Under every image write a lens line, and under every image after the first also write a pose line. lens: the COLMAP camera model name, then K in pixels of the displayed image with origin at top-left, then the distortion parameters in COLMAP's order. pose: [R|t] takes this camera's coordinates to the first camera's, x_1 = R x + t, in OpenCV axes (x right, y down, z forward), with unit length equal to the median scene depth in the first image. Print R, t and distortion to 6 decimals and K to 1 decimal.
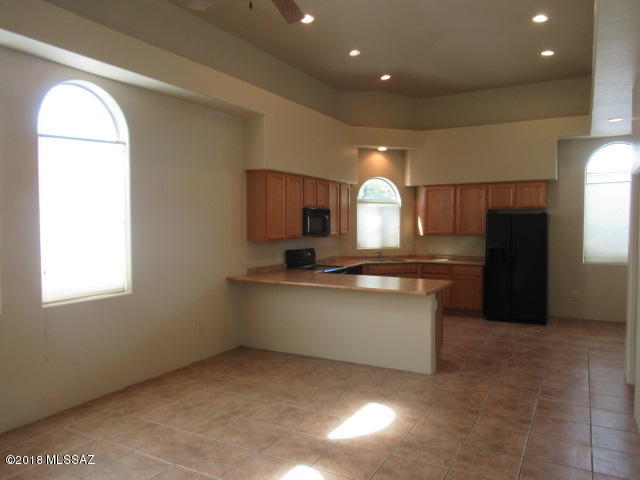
lens RADIAL K [[475.4, 0, 322.6], [0, 475.4, 242.3], [0, 0, 1]] dist [-0.012402, -0.003667]
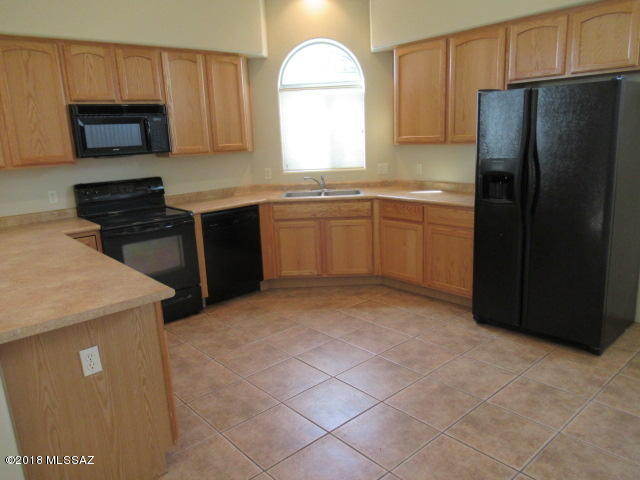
lens RADIAL K [[475.4, 0, 320.2], [0, 475.4, 241.0], [0, 0, 1]] dist [-0.012402, -0.003667]
pose [[0.936622, 0.037662, -0.348312, 0.324156], [0.029380, 0.982259, 0.185212, -0.010455], [0.349108, -0.183707, 0.918899, 0.465337]]
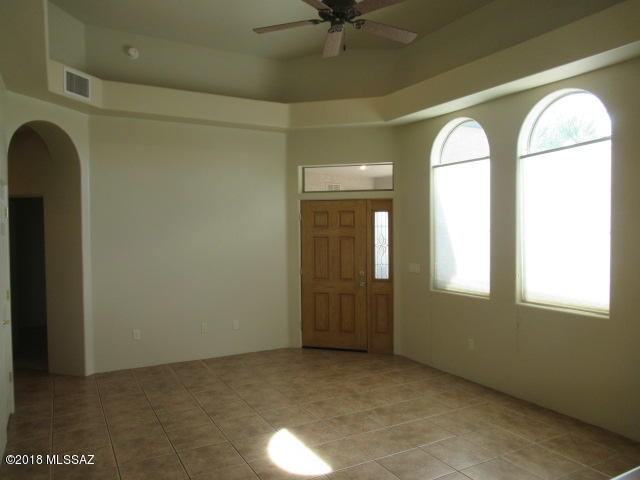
lens RADIAL K [[475.4, 0, 322.2], [0, 475.4, 238.5], [0, 0, 1]] dist [-0.012402, -0.003667]
pose [[-0.536648, 0.024710, -0.843445, 0.725178], [-0.032640, 0.998215, 0.050012, -0.072789], [0.843175, 0.054369, -0.534883, 1.336126]]
